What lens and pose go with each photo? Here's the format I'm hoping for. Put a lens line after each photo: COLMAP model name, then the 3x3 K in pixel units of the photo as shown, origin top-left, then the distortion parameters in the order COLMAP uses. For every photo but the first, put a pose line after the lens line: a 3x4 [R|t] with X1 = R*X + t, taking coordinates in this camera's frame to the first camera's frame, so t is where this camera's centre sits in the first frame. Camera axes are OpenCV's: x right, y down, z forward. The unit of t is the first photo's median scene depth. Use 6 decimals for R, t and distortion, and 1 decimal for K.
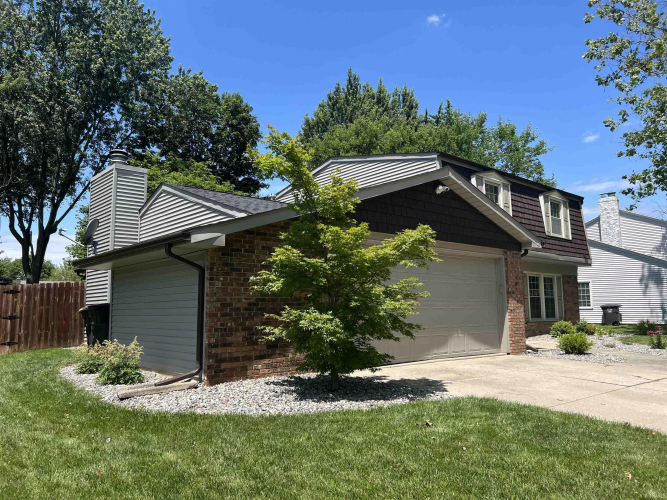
lens RADIAL K [[503.7, 0, 334.3], [0, 503.7, 250.4], [0, 0, 1]] dist [0.048767, -0.058976]
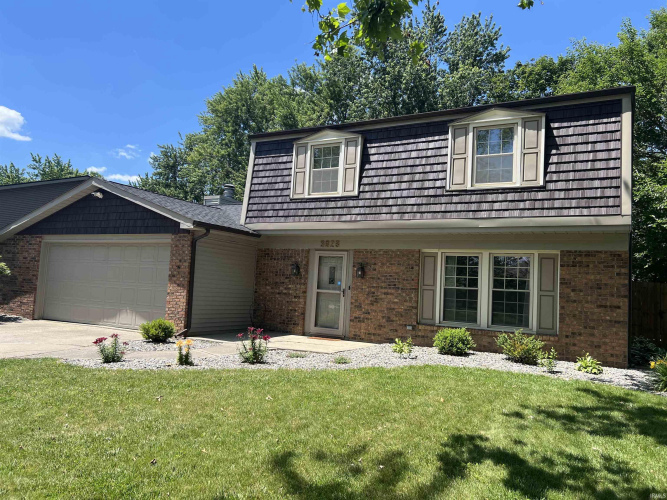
lens RADIAL K [[503.7, 0, 330.8], [0, 503.7, 248.8], [0, 0, 1]] dist [0.048767, -0.058976]
pose [[0.343229, -0.059407, -0.937371, 1.049026], [0.055861, 0.997522, -0.042765, 0.067814], [0.937589, -0.037684, 0.345697, 0.714593]]
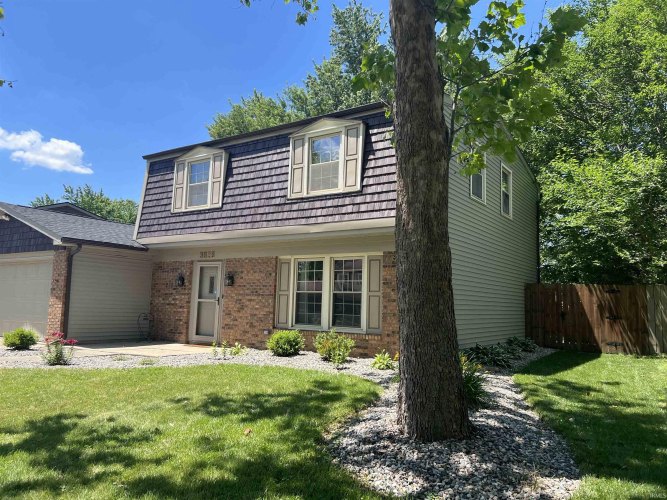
lens RADIAL K [[503.7, 0, 338.0], [0, 503.7, 248.8], [0, 0, 1]] dist [0.048767, -0.058976]
pose [[0.260449, -0.103992, -0.959871, 1.163335], [0.084387, 0.992830, -0.084665, 0.105361], [0.961793, -0.058949, 0.267357, 0.977390]]
